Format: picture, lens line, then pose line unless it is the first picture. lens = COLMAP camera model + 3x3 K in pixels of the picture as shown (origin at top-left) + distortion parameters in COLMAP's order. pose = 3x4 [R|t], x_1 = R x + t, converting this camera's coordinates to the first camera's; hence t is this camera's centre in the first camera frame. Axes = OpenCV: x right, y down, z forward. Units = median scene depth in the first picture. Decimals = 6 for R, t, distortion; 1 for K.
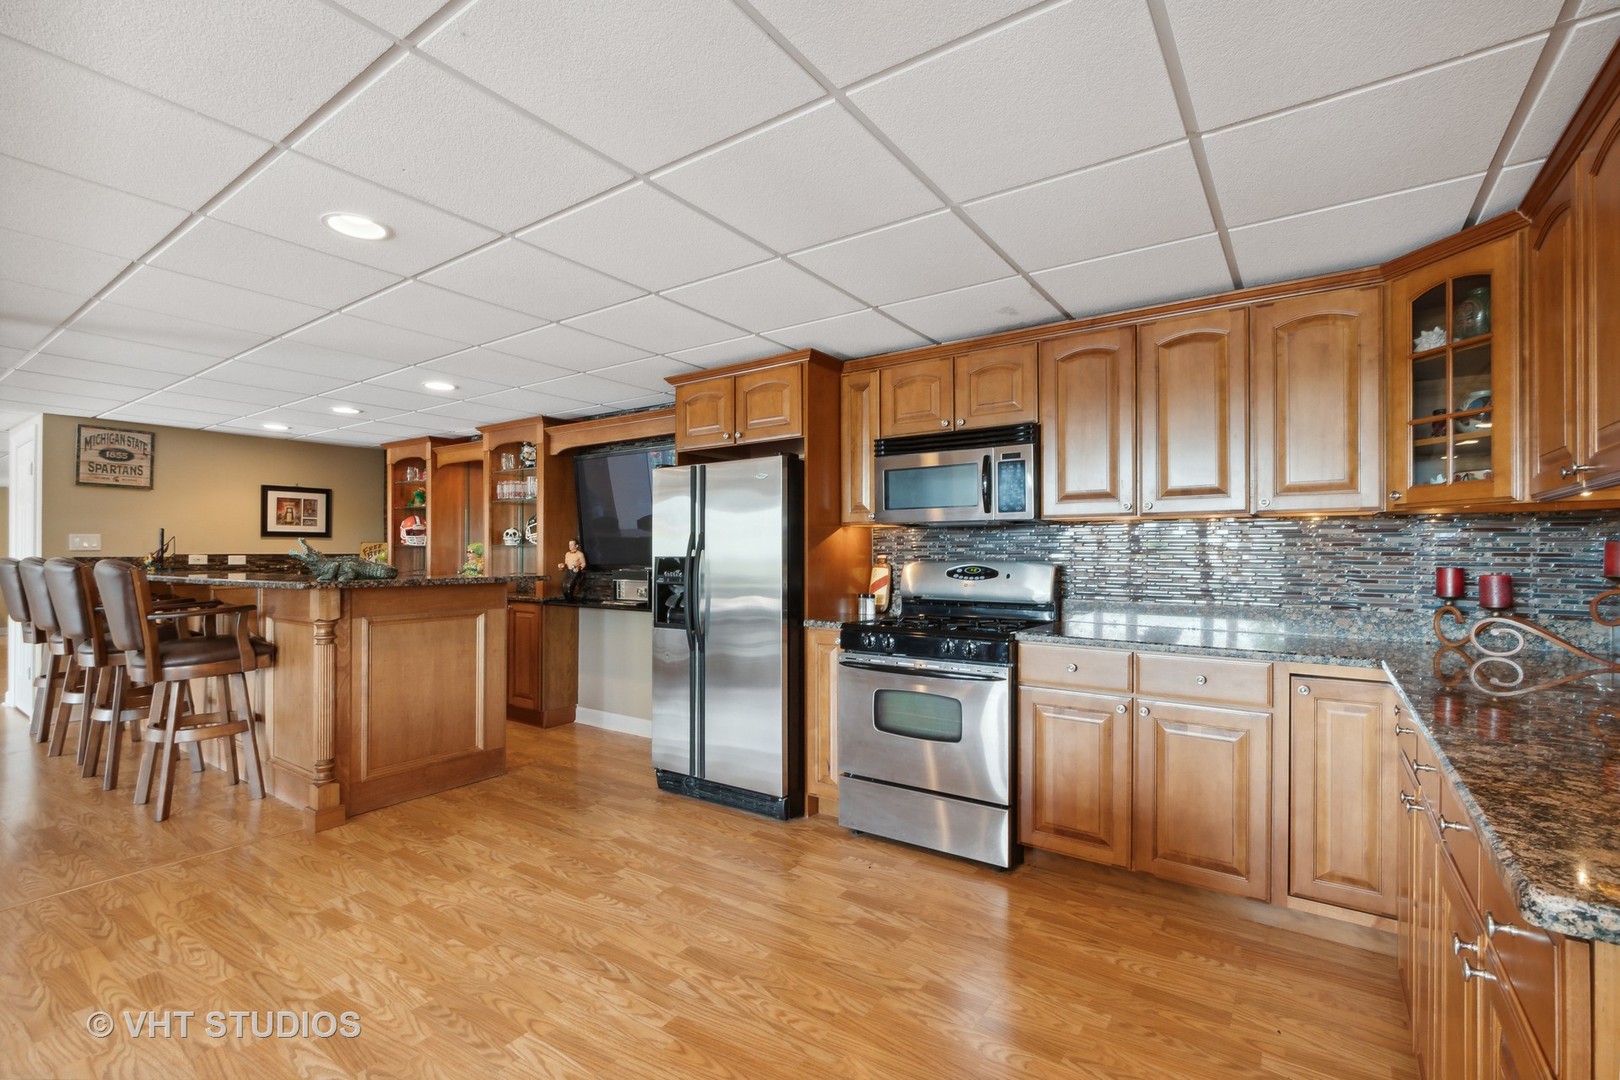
lens RADIAL K [[735.6, 0, 804.0], [0, 735.6, 544.2], [0, 0, 1]] dist [-0.009366, 0.003459]
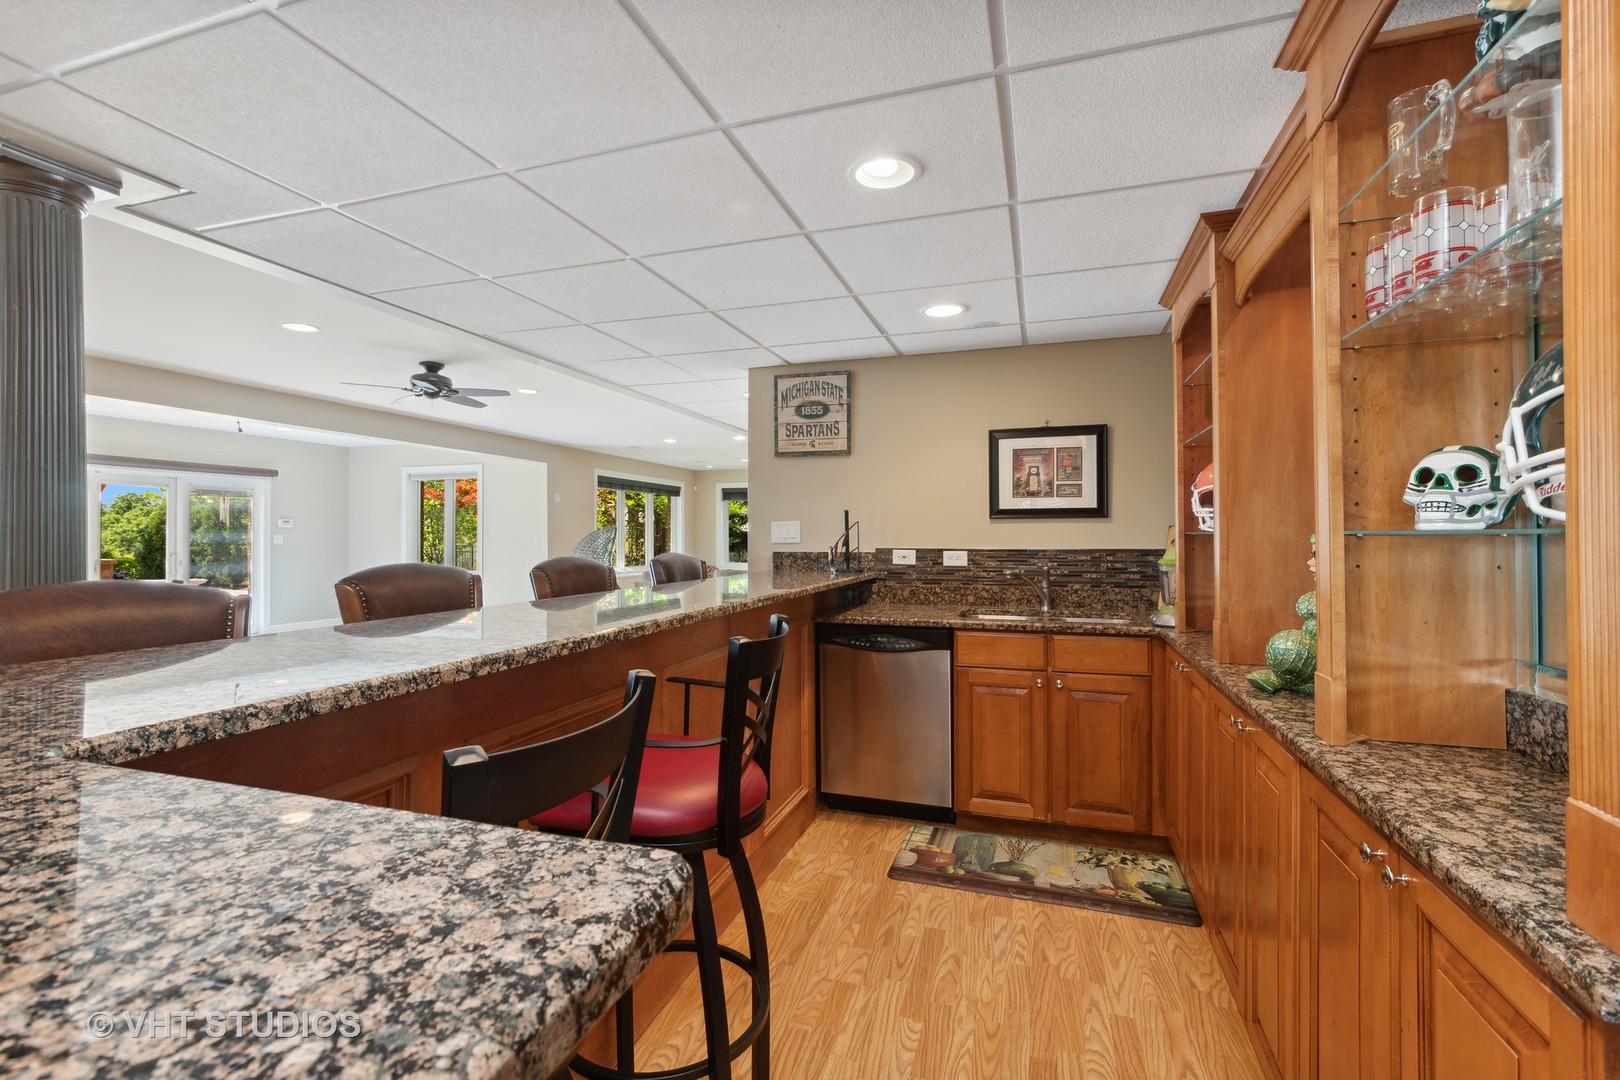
lens RADIAL K [[735.6, 0, 798.6], [0, 735.6, 539.3], [0, 0, 1]] dist [-0.009366, 0.003459]
pose [[0.283384, -0.008499, -0.958969, -0.378182], [0.010700, 0.999927, -0.005700, 0.012677], [0.958947, -0.008645, 0.283454, 1.164910]]
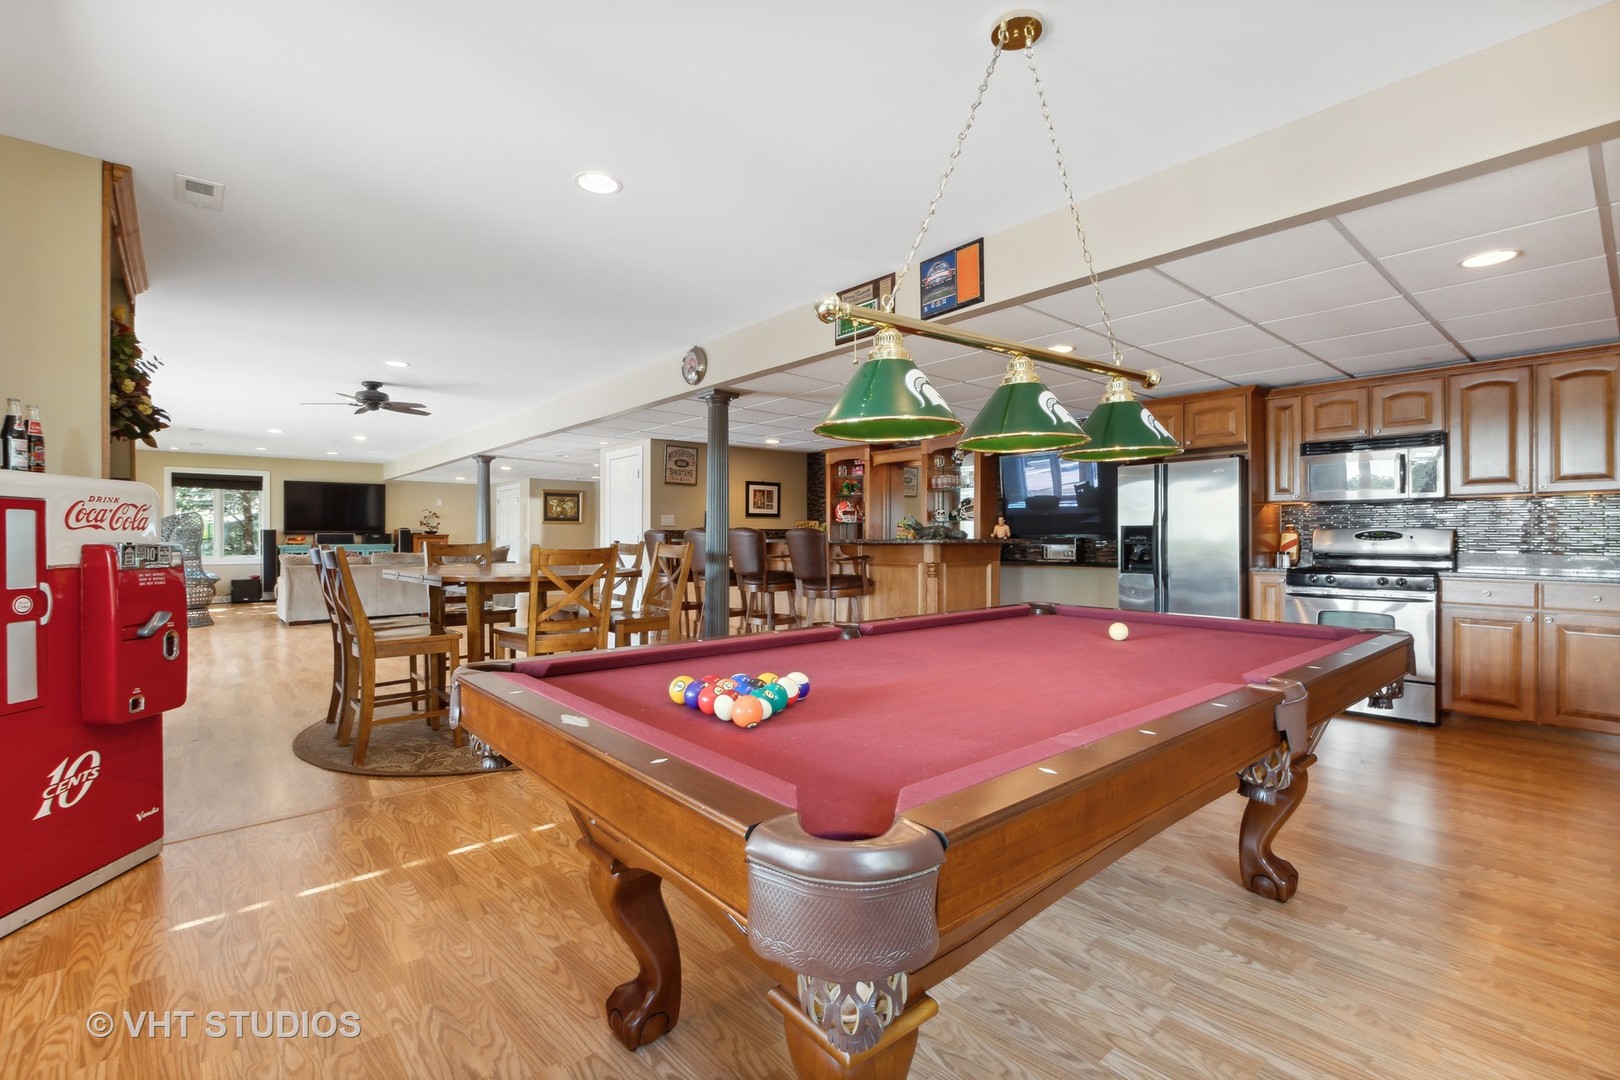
lens RADIAL K [[735.6, 0, 785.1], [0, 735.6, 532.5], [0, 0, 1]] dist [-0.009366, 0.003459]
pose [[0.967810, -0.001916, -0.251675, -0.512048], [0.003717, 0.999971, 0.006682, 0.019089], [0.251655, -0.007403, 0.967789, -0.648933]]
